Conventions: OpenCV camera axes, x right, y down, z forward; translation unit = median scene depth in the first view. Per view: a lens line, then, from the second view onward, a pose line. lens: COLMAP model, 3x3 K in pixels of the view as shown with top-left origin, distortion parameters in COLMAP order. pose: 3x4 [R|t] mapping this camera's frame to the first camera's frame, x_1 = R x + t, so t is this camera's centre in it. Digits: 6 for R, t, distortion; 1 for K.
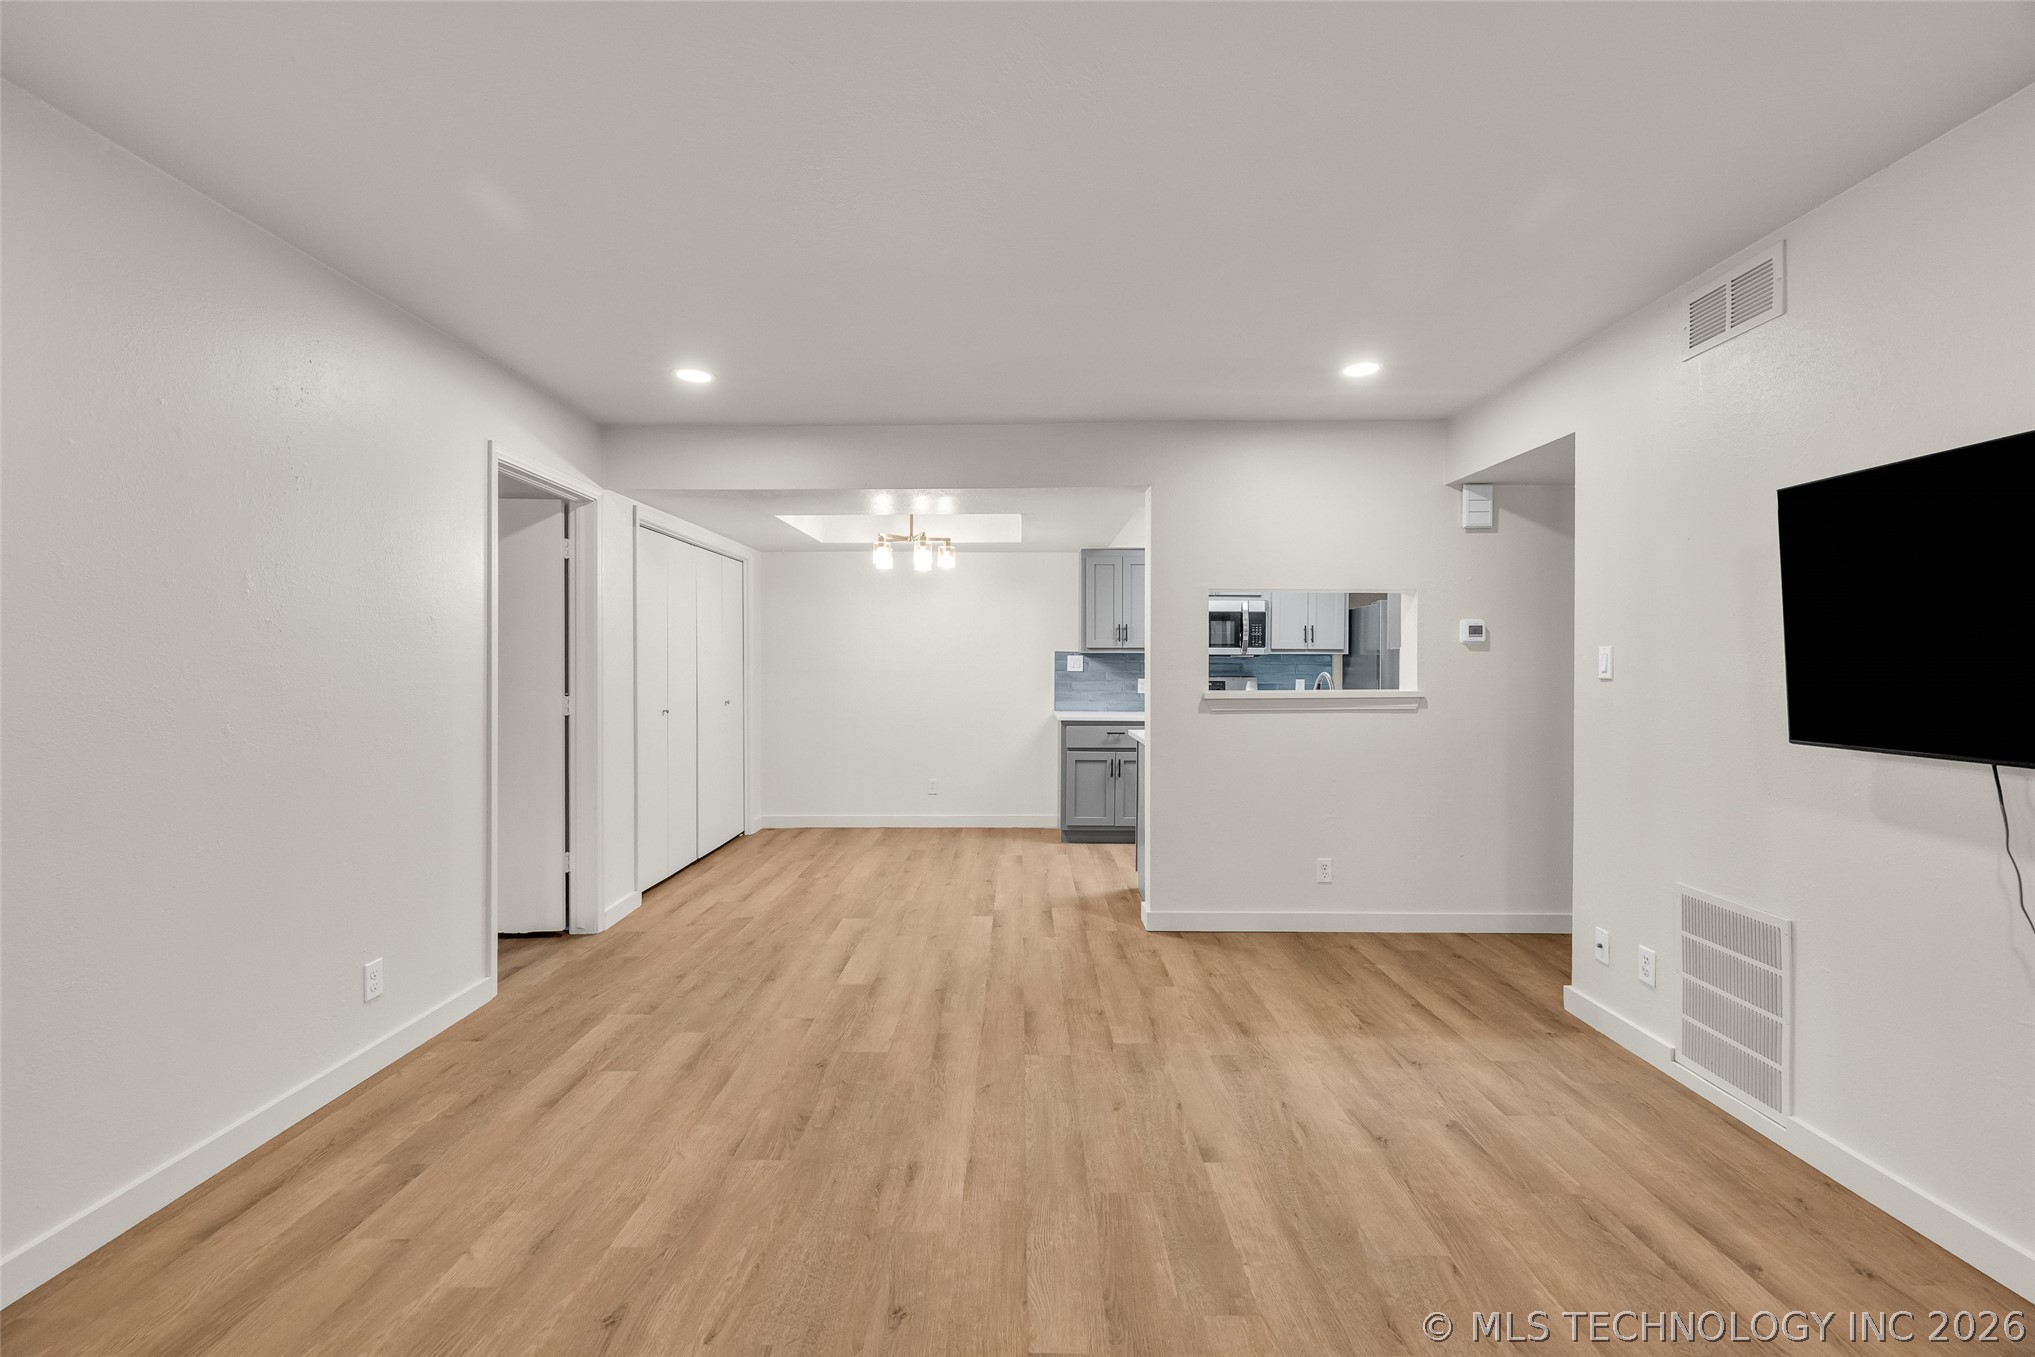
lens RADIAL K [[854.9, 0, 1015.5], [0, 854.9, 663.5], [0, 0, 1]] dist [-0.000591, -0.000161]
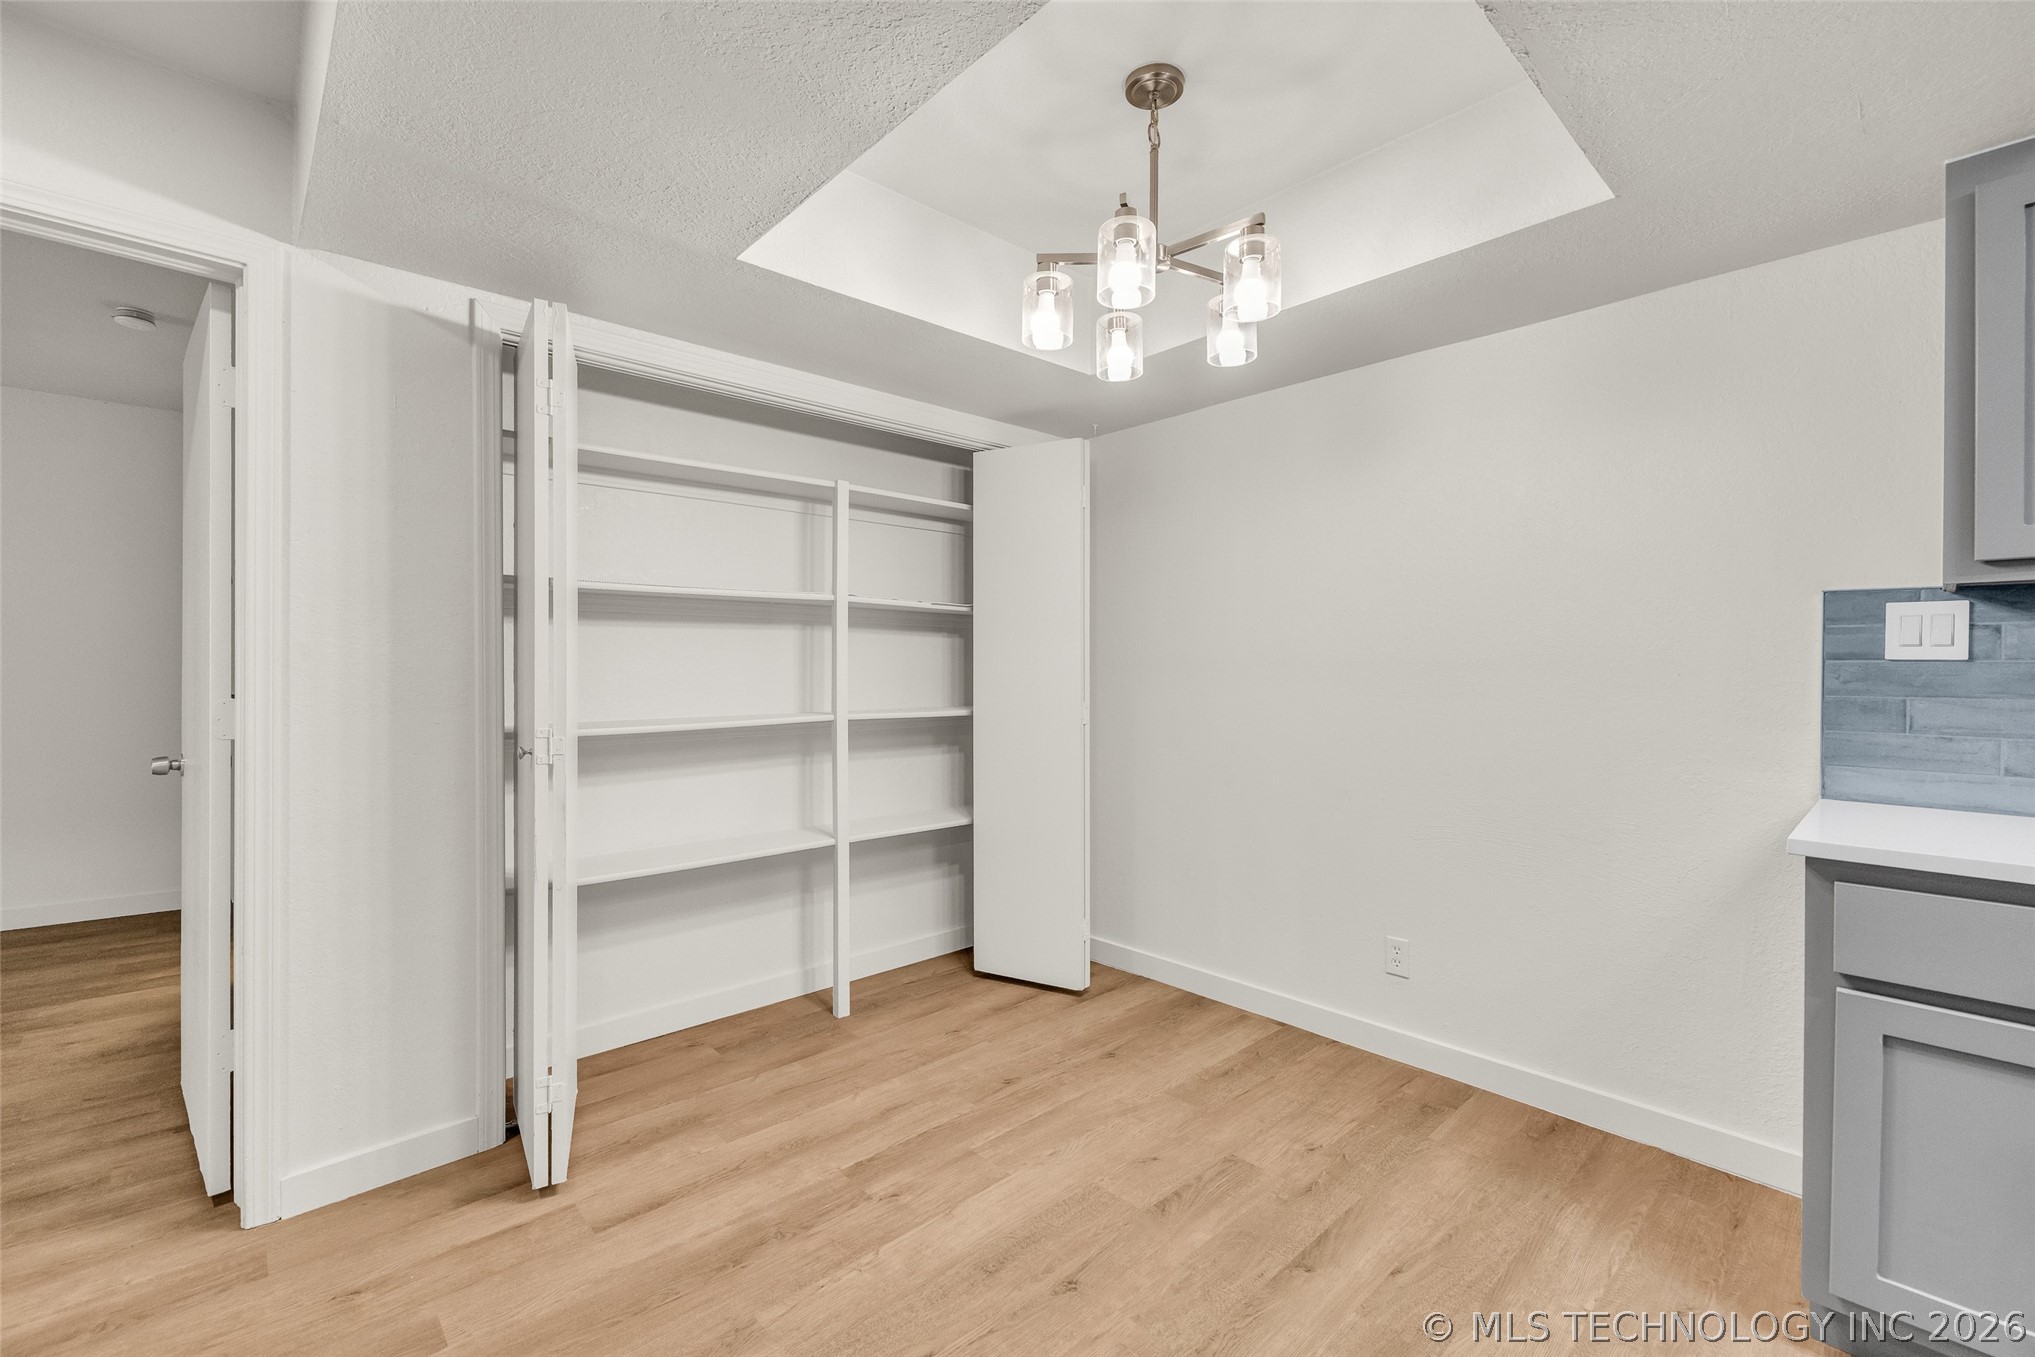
lens RADIAL K [[857.3, 0, 1019.5], [0, 857.3, 670.3], [0, 0, 1]] dist [0.001401, -0.001116]
pose [[0.684109, 0.003598, -0.729371, 0.159584], [-0.002275, 0.999993, 0.002798, 0.027068], [0.729376, -0.000255, 0.684113, 1.351124]]
